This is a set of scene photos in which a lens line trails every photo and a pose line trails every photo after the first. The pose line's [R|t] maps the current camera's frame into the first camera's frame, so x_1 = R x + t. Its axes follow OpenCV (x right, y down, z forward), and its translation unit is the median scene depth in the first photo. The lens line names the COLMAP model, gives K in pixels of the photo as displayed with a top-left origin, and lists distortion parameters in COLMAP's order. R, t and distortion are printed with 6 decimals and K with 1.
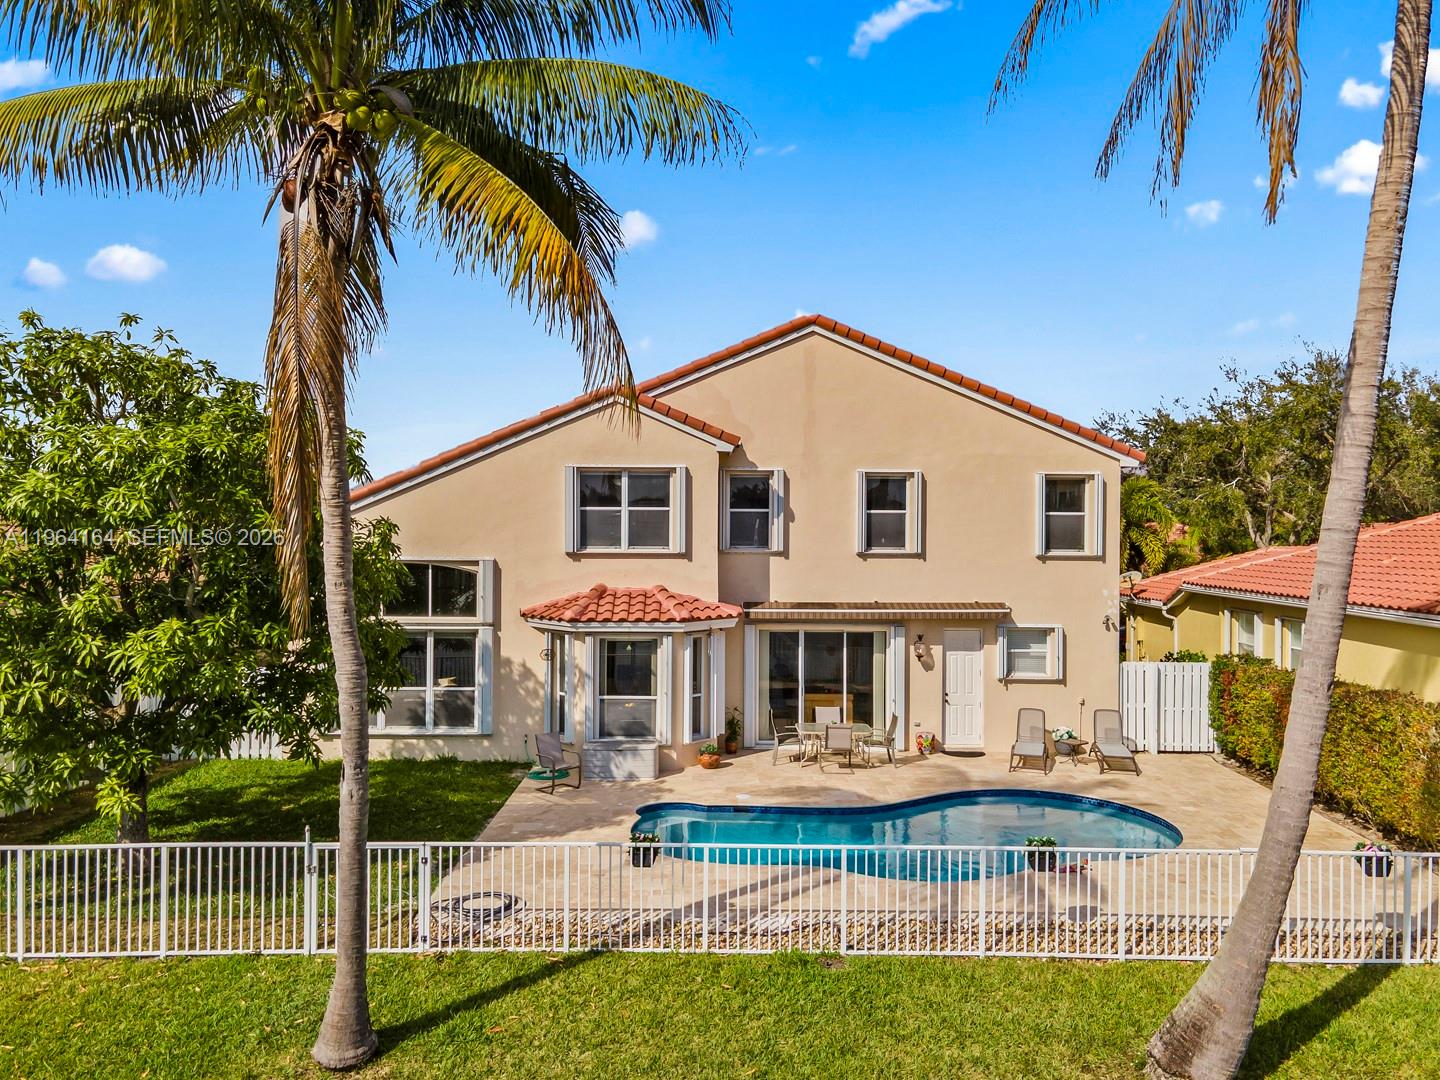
lens RADIAL K [[1021.9, 0, 680.7], [0, 1021.9, 540.4], [0, 0, 1]] dist [-0.001409, -0.000214]
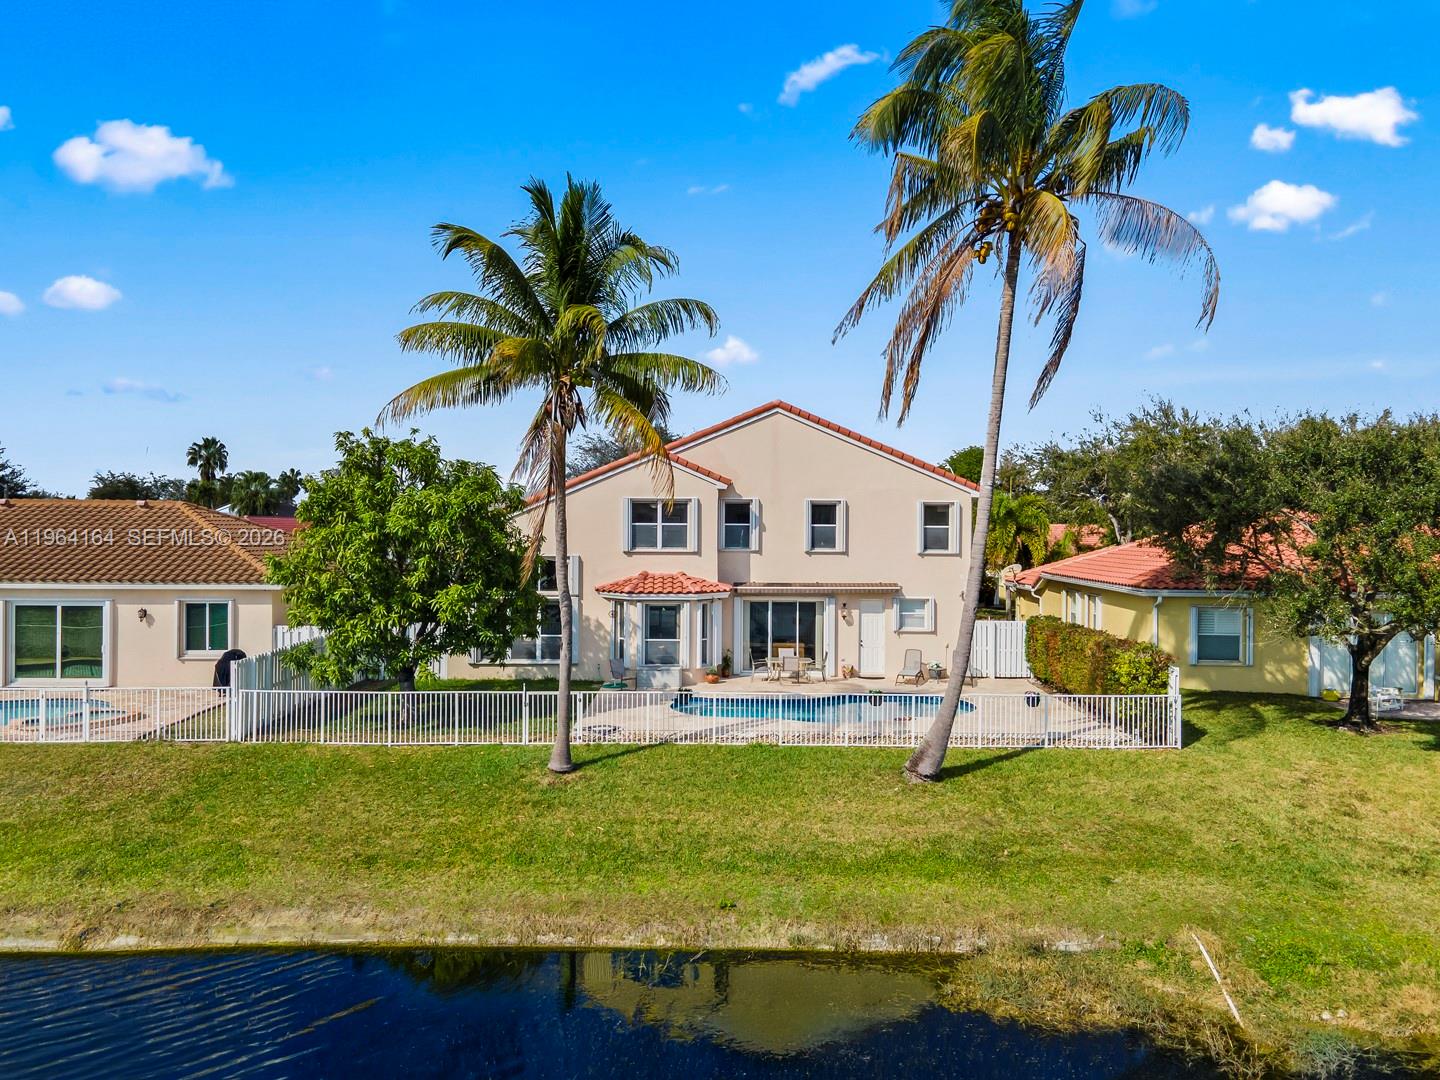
lens RADIAL K [[1005.7, 0, 720.0], [0, 1005.7, 540.0], [0, 0, 1]] dist [0.001410, 0.000088]
pose [[0.998919, 0.001217, 0.046471, -0.032518], [-0.001404, 0.999991, 0.003991, -0.012015], [-0.046466, -0.004052, 0.998912, -0.569456]]
